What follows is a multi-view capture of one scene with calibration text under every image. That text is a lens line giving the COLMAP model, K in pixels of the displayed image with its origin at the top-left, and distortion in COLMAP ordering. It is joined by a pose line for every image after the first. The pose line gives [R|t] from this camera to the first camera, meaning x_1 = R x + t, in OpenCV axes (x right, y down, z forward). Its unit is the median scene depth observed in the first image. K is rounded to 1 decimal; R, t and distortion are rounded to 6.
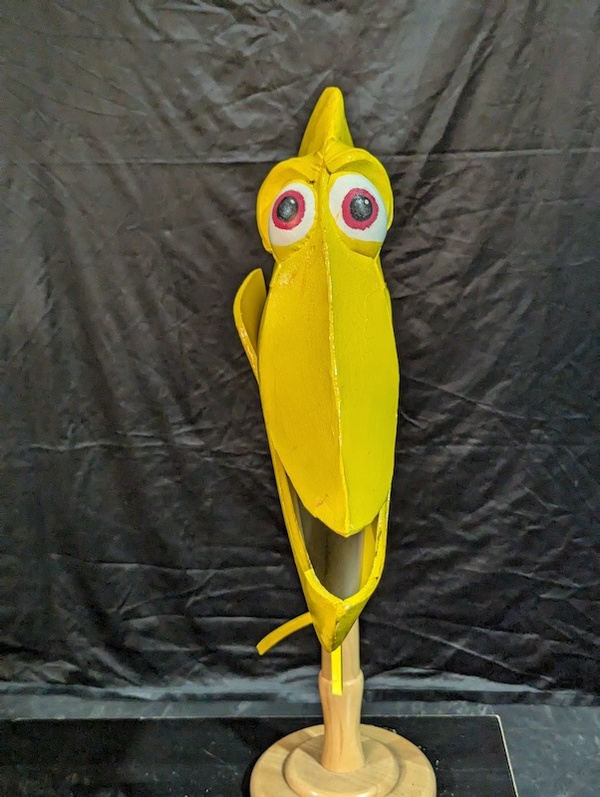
lens RADIAL K [[1147.7, 0, 318.2], [0, 1147.7, 404.8], [0, 0, 1]] dist [0.023864, 0.000000]
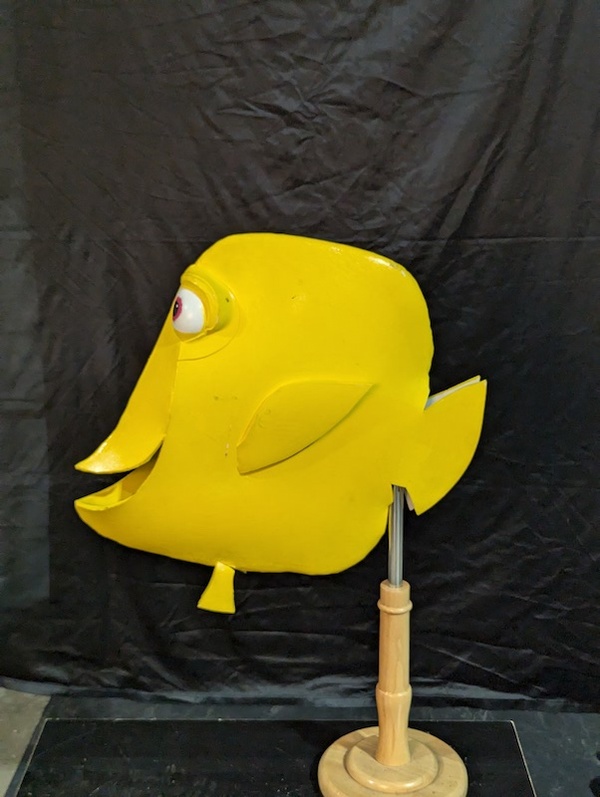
lens RADIAL K [[1126.5, 0, 299.6], [0, 1126.5, 415.3], [0, 0, 1]] dist [0.017412, 0.000000]
pose [[0.998934, 0.030802, -0.034396, -0.009487], [-0.033249, 0.996777, -0.073008, 0.049455], [0.032036, 0.074074, 0.996738, -0.137708]]
